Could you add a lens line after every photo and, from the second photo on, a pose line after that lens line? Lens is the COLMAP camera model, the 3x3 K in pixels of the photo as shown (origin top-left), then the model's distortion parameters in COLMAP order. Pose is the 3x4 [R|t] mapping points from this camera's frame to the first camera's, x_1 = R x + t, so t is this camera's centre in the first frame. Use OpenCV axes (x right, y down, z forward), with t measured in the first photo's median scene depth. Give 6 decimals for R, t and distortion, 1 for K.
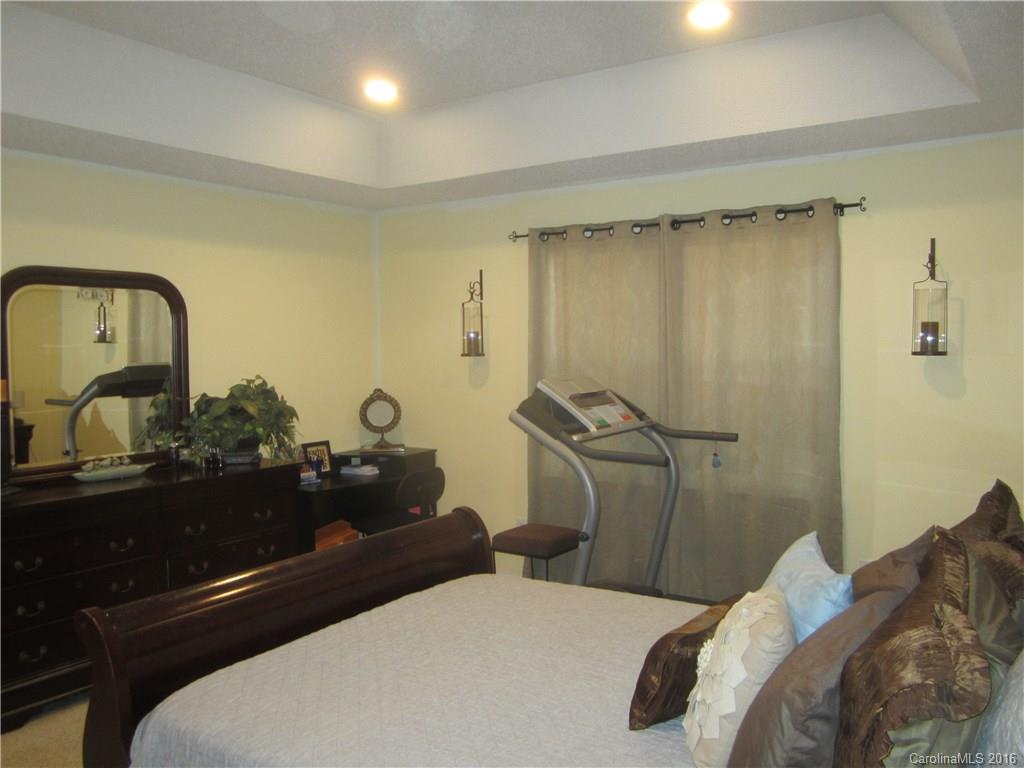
lens RADIAL K [[851.3, 0, 509.2], [0, 851.3, 381.2], [0, 0, 1]] dist [-0.041356, 0.004004]
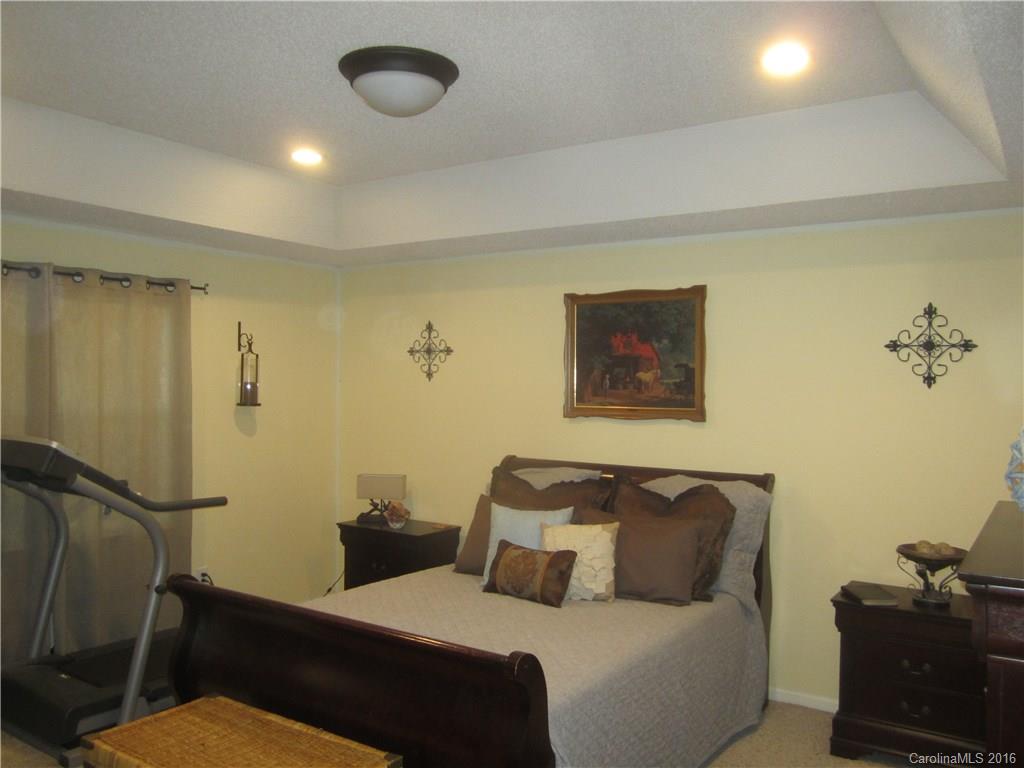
lens RADIAL K [[851.3, 0, 509.2], [0, 851.3, 386.8], [0, 0, 1]] dist [-0.041356, 0.004004]
pose [[-0.040614, 0.016848, 0.999033, -0.883468], [0.055441, 0.998355, -0.014583, -0.017516], [-0.997636, 0.054795, -0.041481, 0.606297]]
